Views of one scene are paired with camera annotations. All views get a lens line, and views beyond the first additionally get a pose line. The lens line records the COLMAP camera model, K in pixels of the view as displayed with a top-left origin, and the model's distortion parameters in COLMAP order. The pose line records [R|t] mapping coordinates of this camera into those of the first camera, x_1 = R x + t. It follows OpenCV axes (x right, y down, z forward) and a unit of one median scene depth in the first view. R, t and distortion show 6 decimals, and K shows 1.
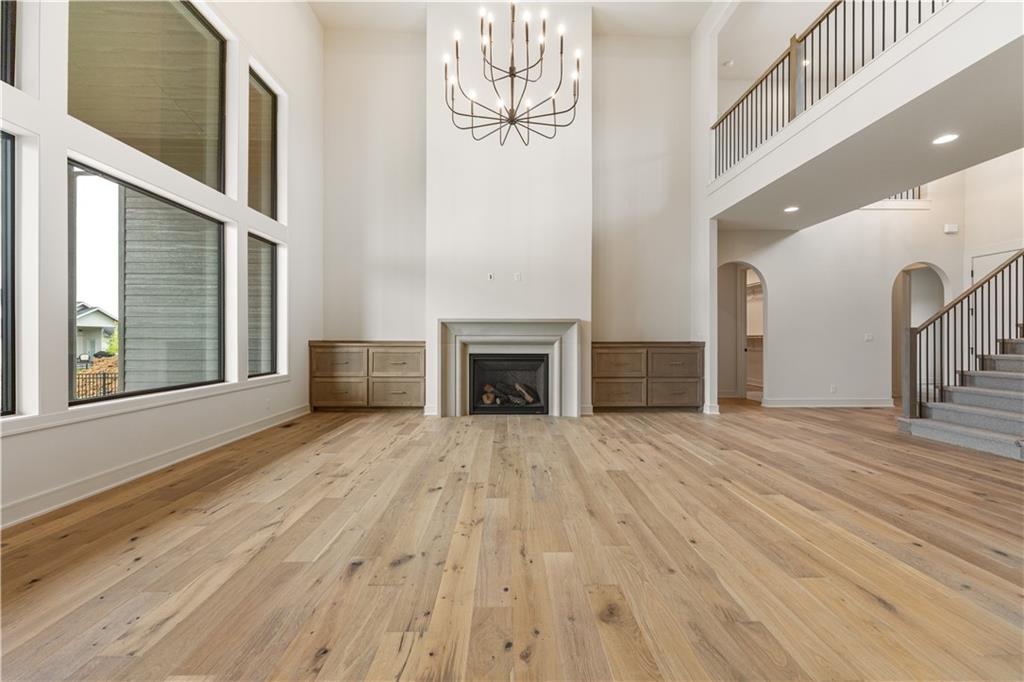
lens RADIAL K [[413.6, 0, 515.8], [0, 413.6, 338.0], [0, 0, 1]] dist [-0.002659, 0.000936]
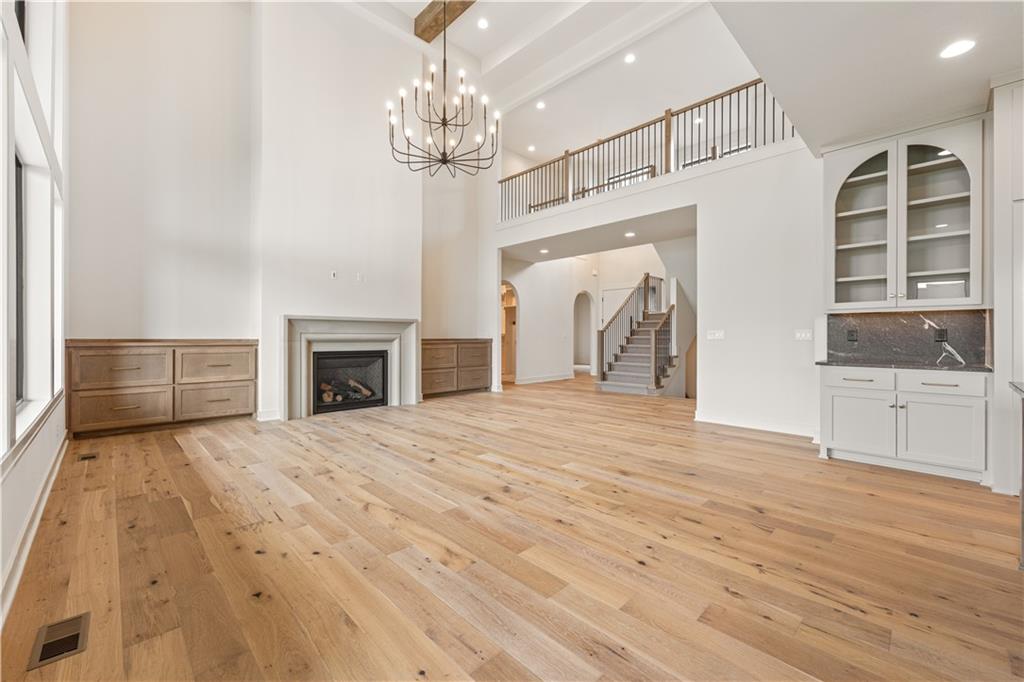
lens RADIAL K [[413.6, 0, 514.2], [0, 413.6, 334.2], [0, 0, 1]] dist [-0.002659, 0.000936]
pose [[0.728594, 0.003428, 0.684937, -0.445984], [-0.003176, 0.999994, -0.001627, -0.003491], [-0.684938, -0.000990, 0.728600, -0.031449]]
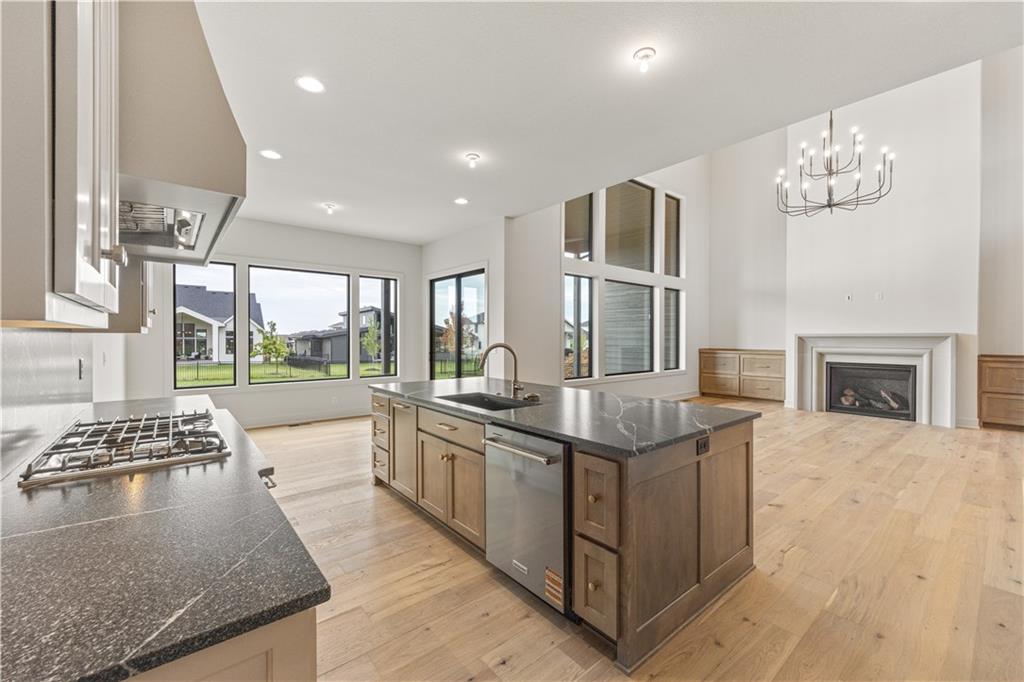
lens RADIAL K [[413.6, 0, 510.6], [0, 413.6, 342.4], [0, 0, 1]] dist [-0.002659, 0.000936]
pose [[0.616941, 0.007748, -0.786971, 0.282832], [0.002005, 0.999933, 0.011417, -0.036835], [0.787007, -0.008622, 0.616884, -0.508604]]
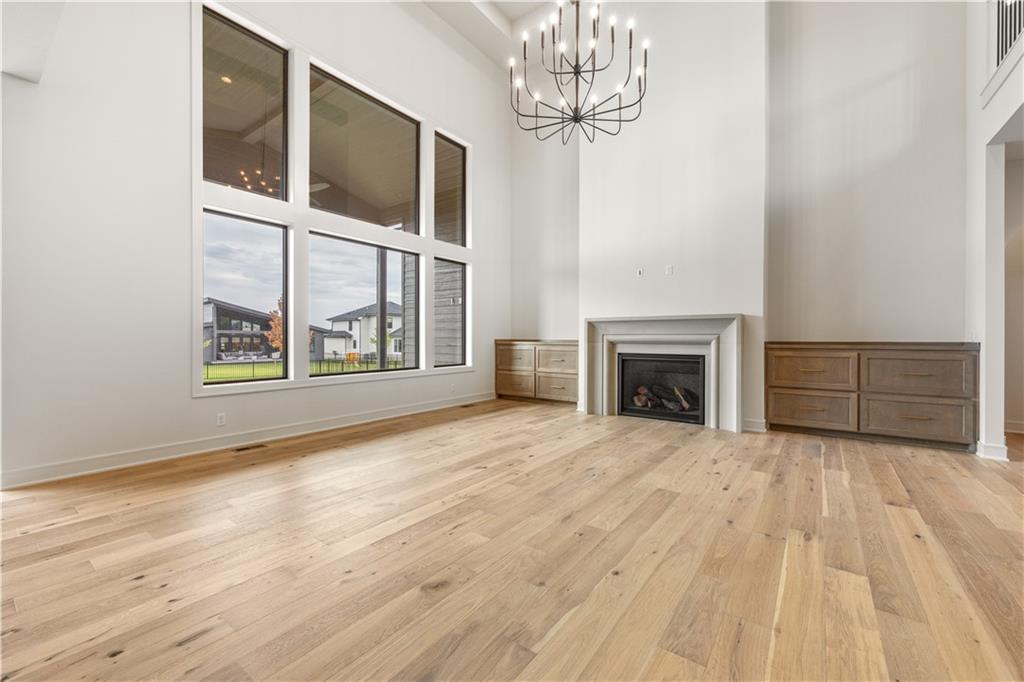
lens RADIAL K [[413.6, 0, 514.8], [0, 413.6, 340.4], [0, 0, 1]] dist [-0.002659, 0.000936]
pose [[0.790874, 0.003980, -0.611965, 0.305097], [0.000586, 0.999973, 0.007261, 0.000612], [0.611978, -0.006101, 0.790851, 0.074651]]
